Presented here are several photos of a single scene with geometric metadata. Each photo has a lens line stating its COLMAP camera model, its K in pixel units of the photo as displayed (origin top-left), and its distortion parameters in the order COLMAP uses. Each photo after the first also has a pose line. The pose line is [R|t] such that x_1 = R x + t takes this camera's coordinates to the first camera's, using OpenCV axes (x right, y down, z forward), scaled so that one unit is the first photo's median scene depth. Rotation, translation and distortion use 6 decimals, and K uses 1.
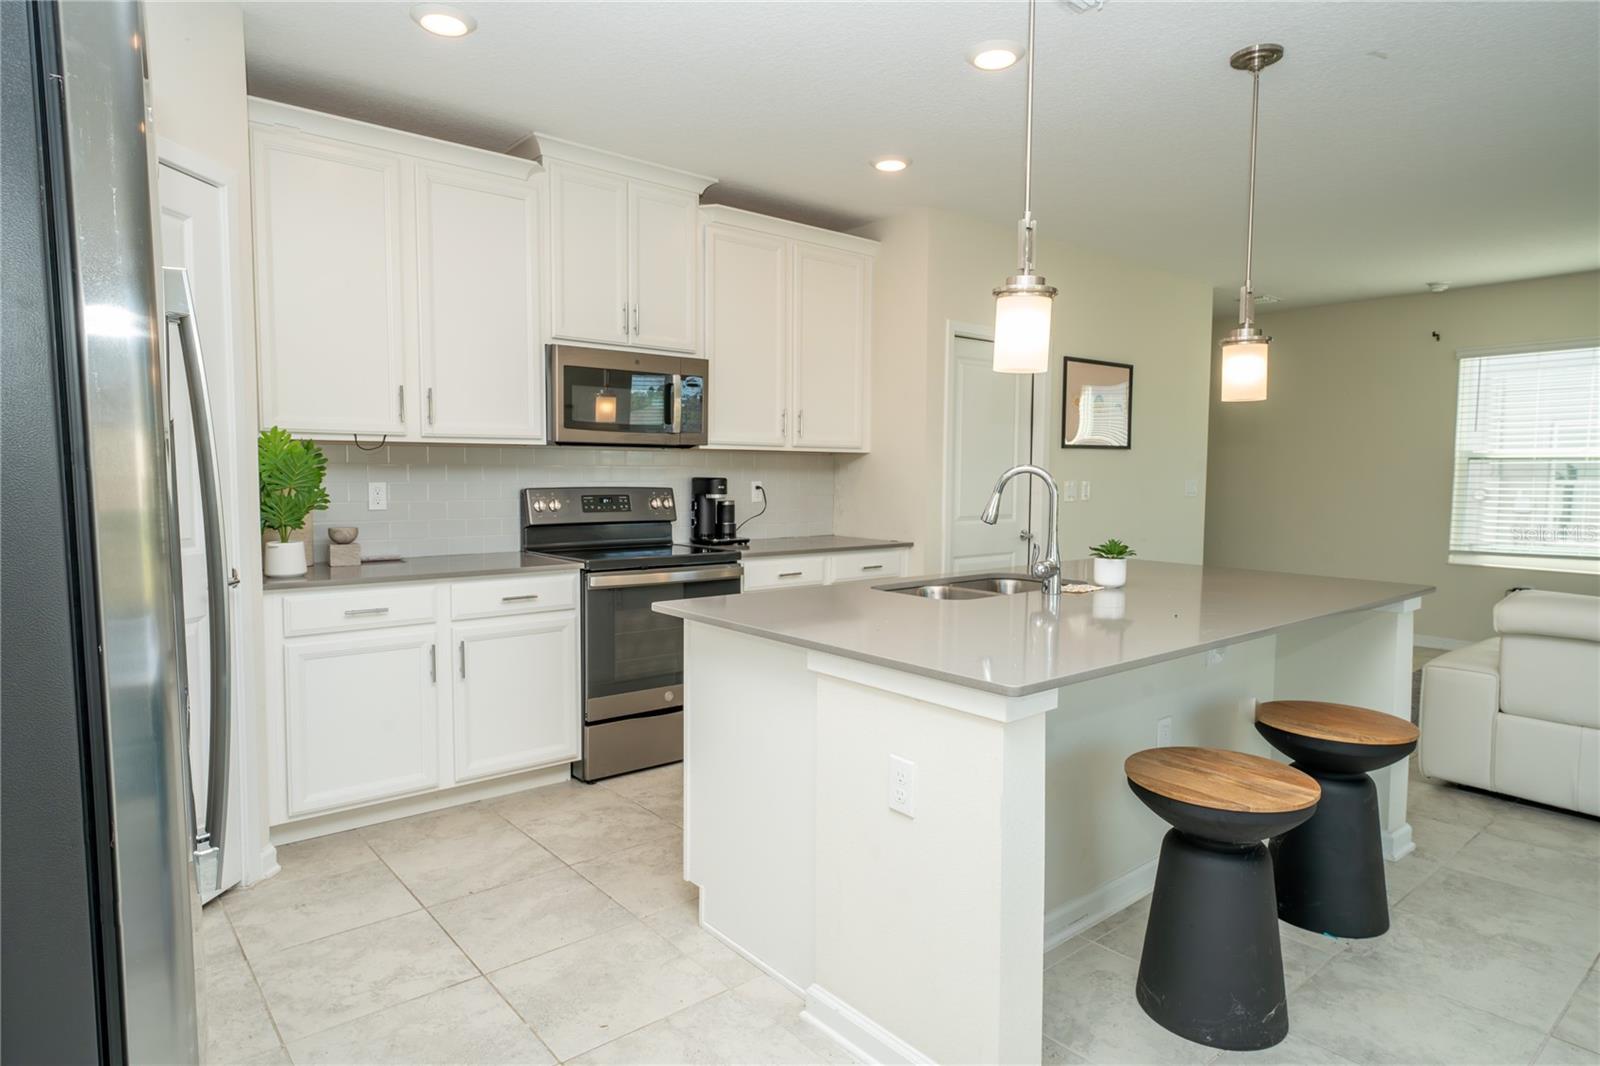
lens RADIAL K [[918.6, 0, 800.0], [0, 918.6, 533.0], [0, 0, 1]] dist [0.004437, -0.000009]
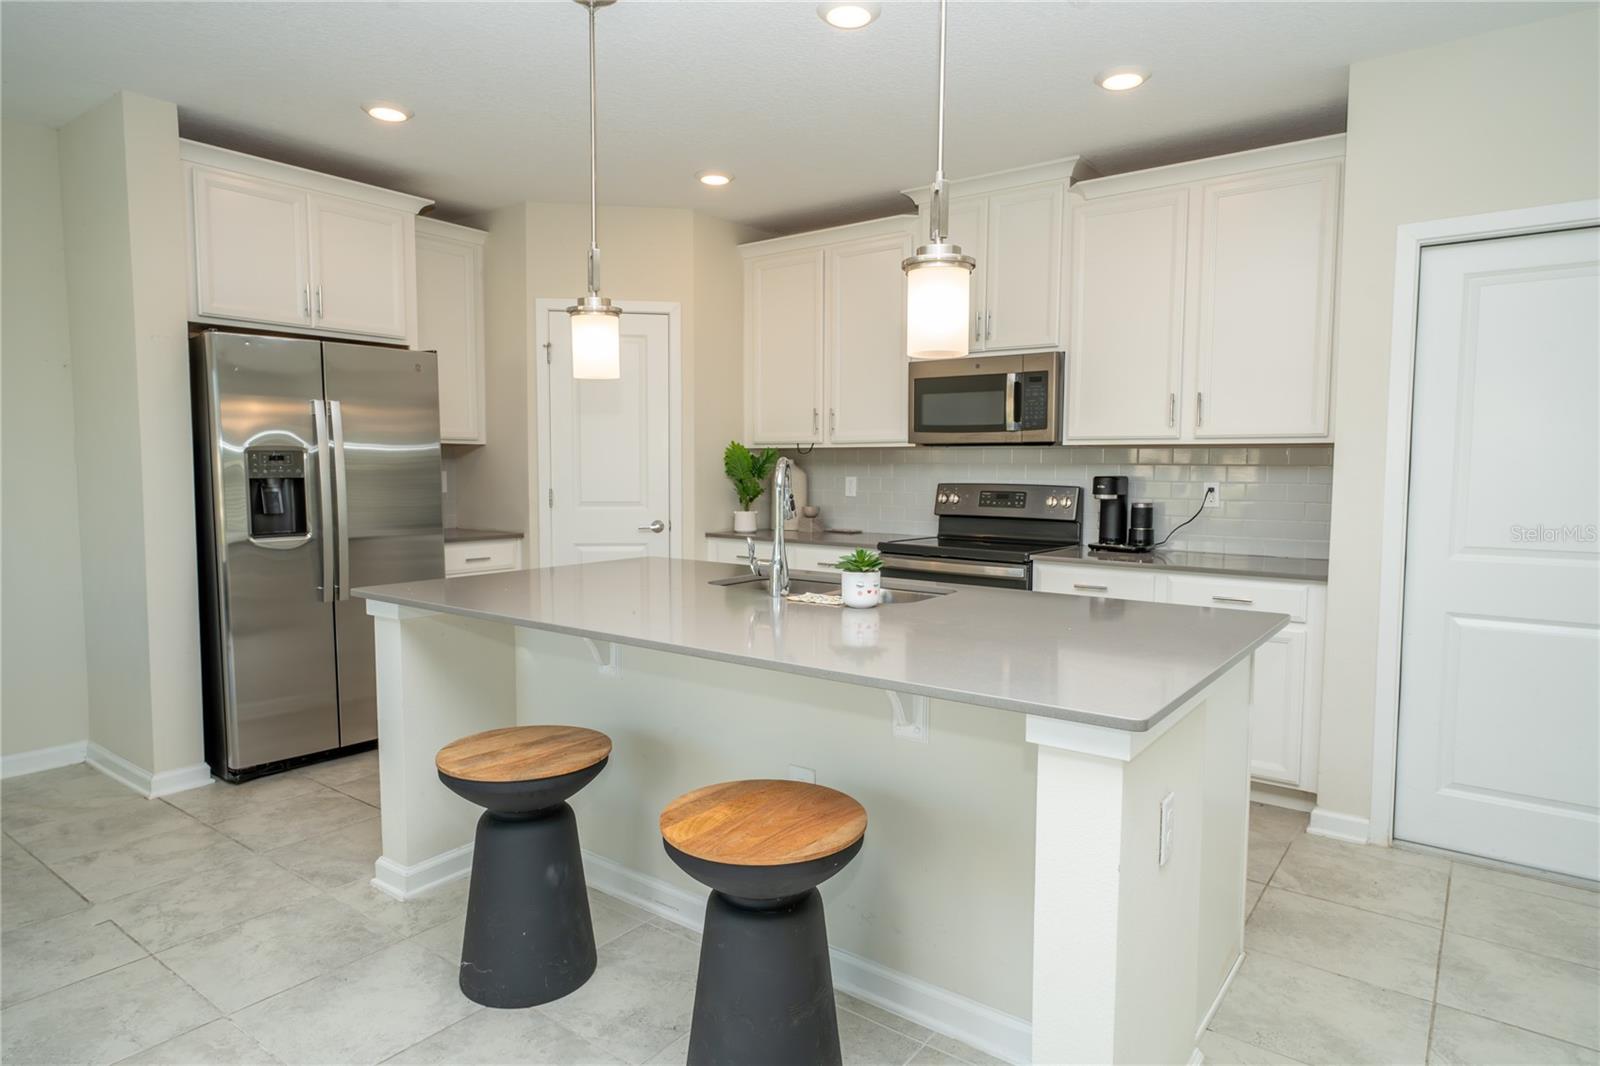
lens RADIAL K [[918.6, 0, 800.0], [0, 918.6, 533.0], [0, 0, 1]] dist [0.004437, -0.000009]
pose [[0.218246, 0.063351, -0.973835, 0.806032], [-0.071803, 0.996228, 0.048716, -0.029381], [0.973249, 0.059292, 0.221972, 0.558382]]
